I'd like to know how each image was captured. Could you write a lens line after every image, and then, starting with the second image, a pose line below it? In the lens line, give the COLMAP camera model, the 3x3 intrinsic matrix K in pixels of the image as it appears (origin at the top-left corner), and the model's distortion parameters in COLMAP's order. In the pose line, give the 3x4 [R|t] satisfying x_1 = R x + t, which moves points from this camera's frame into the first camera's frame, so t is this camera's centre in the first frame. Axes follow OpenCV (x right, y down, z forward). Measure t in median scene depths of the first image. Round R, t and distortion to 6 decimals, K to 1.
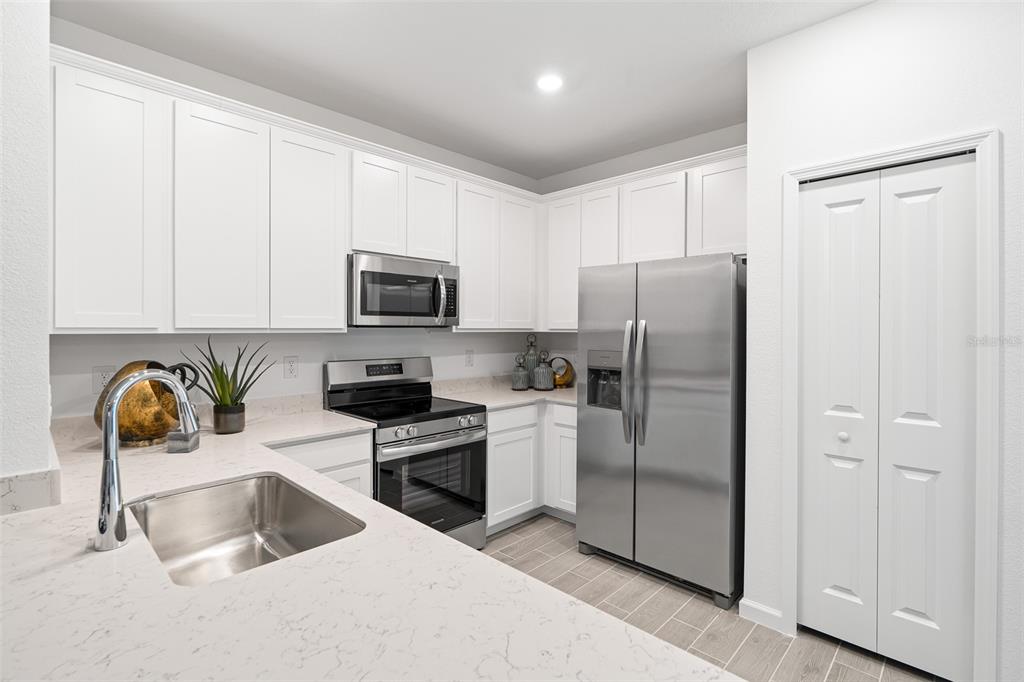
lens RADIAL K [[482.1, 0, 498.2], [0, 482.1, 330.4], [0, 0, 1]] dist [-0.002261, -0.000004]
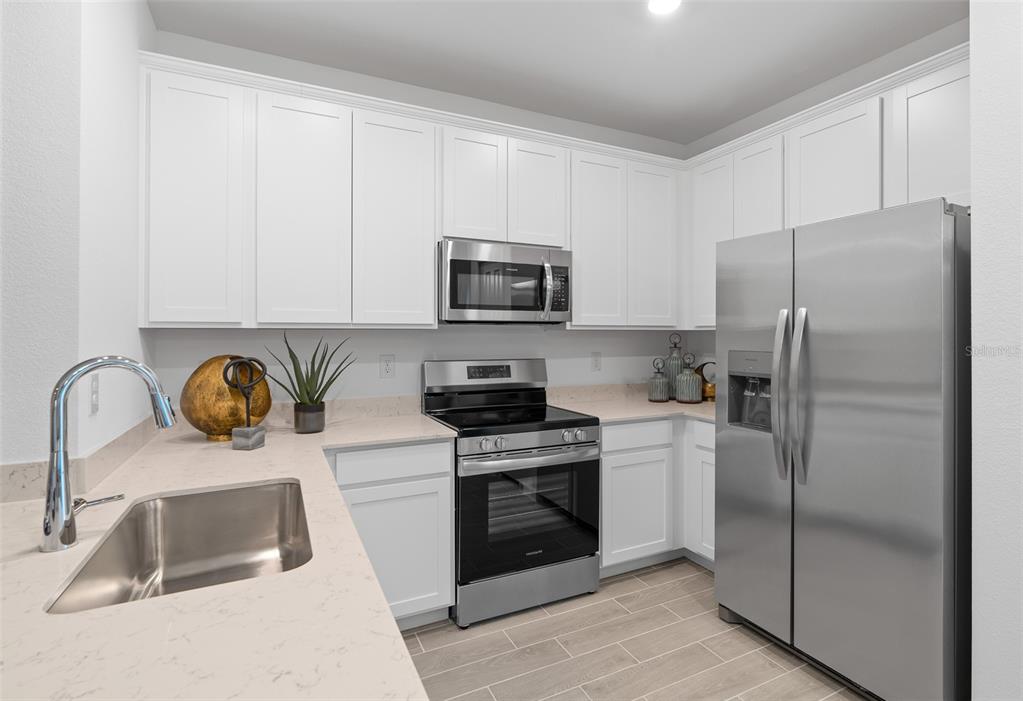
lens RADIAL K [[510.5, 0, 522.2], [0, 510.5, 330.9], [0, 0, 1]] dist [-0.002055, 0.002297]
pose [[0.948541, -0.004747, -0.316619, 0.141597], [0.001018, 0.999928, -0.011943, 0.020576], [0.316653, 0.011006, 0.948478, 0.148564]]
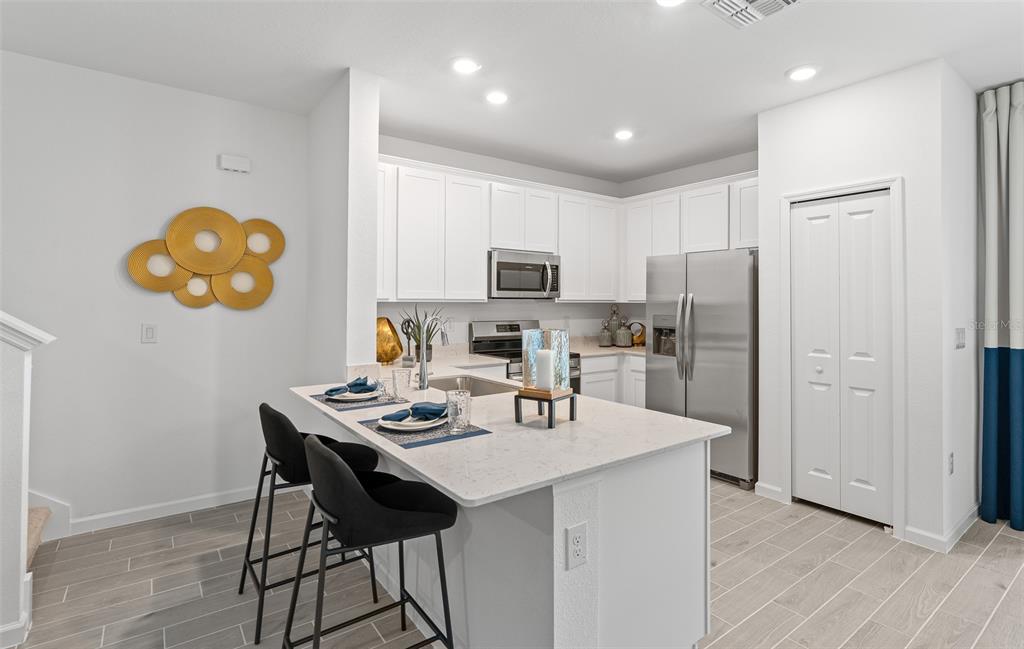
lens RADIAL K [[499.4, 0, 491.1], [0, 499.4, 296.6], [0, 0, 1]] dist [0.000081, -0.000011]
pose [[0.981886, -0.000717, -0.189472, -0.003096], [-0.002192, 0.999883, -0.015146, 0.011265], [0.189460, 0.015287, 0.981769, -0.563183]]
